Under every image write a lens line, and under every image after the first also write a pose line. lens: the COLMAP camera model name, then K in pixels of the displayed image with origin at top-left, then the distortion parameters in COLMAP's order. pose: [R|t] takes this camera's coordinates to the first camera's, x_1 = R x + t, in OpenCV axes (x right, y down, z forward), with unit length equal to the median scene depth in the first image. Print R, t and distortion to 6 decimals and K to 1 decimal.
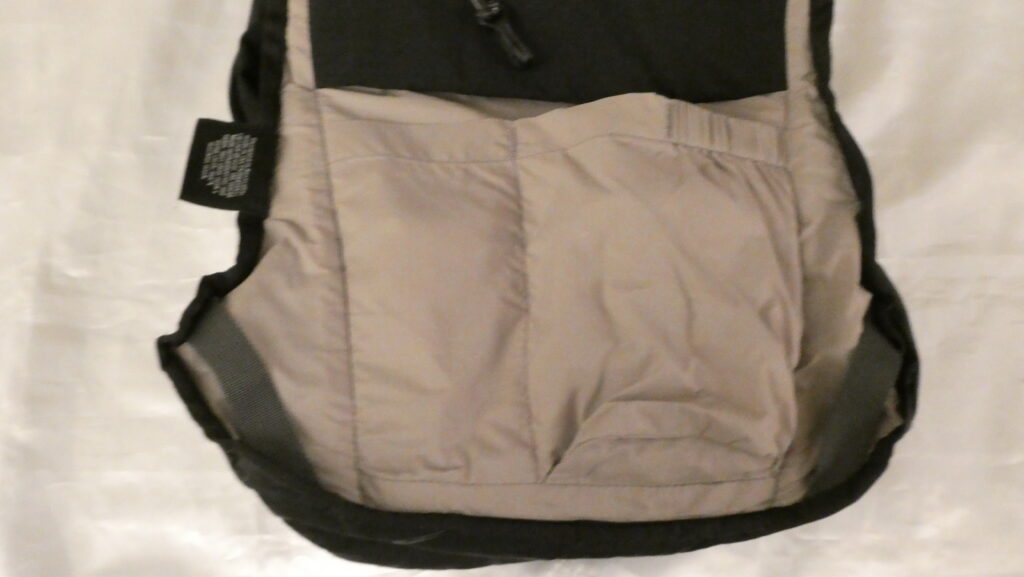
lens RADIAL K [[1069.4, 0, 512.0], [0, 1069.4, 288.5], [0, 0, 1]] dist [-0.054179, 0.008489]
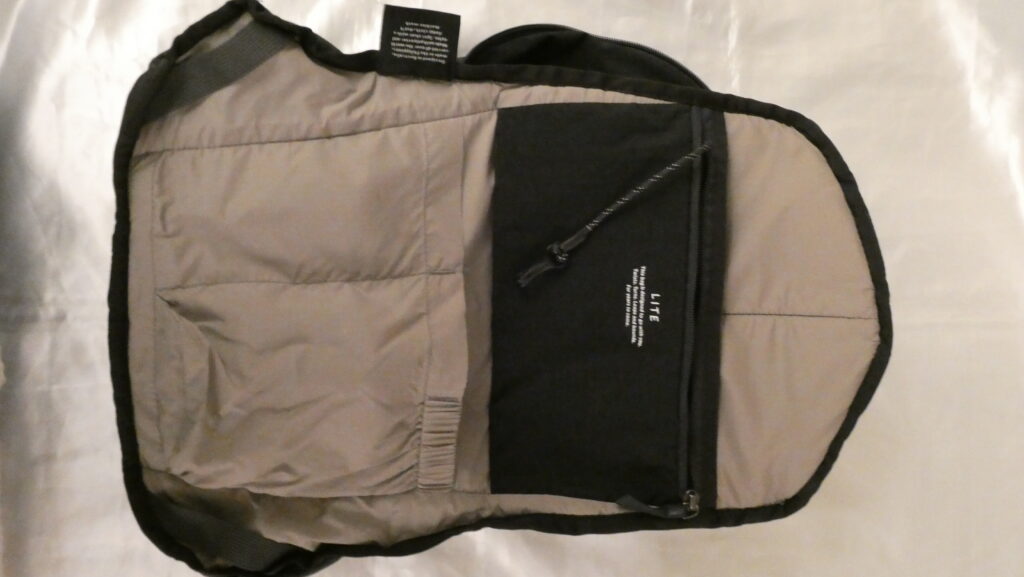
lens RADIAL K [[1069.4, 0, 512.0], [0, 1069.4, 288.5], [0, 0, 1]] dist [-0.054179, 0.008489]
pose [[-0.018370, 0.998105, 0.058733, -0.058496], [-0.997627, -0.022197, 0.065182, -0.320038], [0.066362, -0.057396, 0.996143, -0.245592]]
